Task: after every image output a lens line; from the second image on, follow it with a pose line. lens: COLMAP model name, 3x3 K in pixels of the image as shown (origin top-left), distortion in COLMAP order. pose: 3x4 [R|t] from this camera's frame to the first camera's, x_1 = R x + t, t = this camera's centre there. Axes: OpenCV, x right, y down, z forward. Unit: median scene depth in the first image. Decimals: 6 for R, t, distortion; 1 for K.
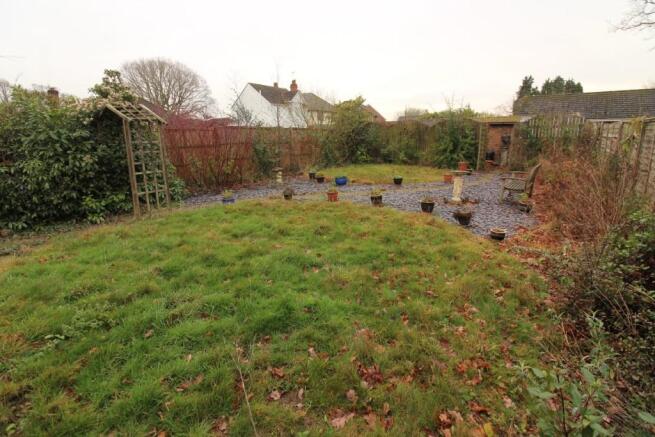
lens RADIAL K [[304.4, 0, 326.3], [0, 304.4, 216.4], [0, 0, 1]] dist [-0.014063, -0.005719]
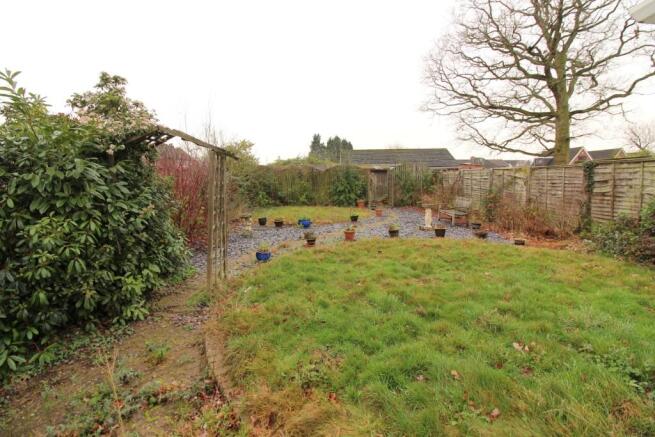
lens RADIAL K [[304.4, 0, 331.3], [0, 304.4, 212.1], [0, 0, 1]] dist [-0.014063, -0.005719]
pose [[0.774327, -0.063712, 0.629571, -0.331360], [0.160924, 0.982035, -0.098544, -0.025538], [-0.611982, 0.177618, 0.770668, 0.114102]]
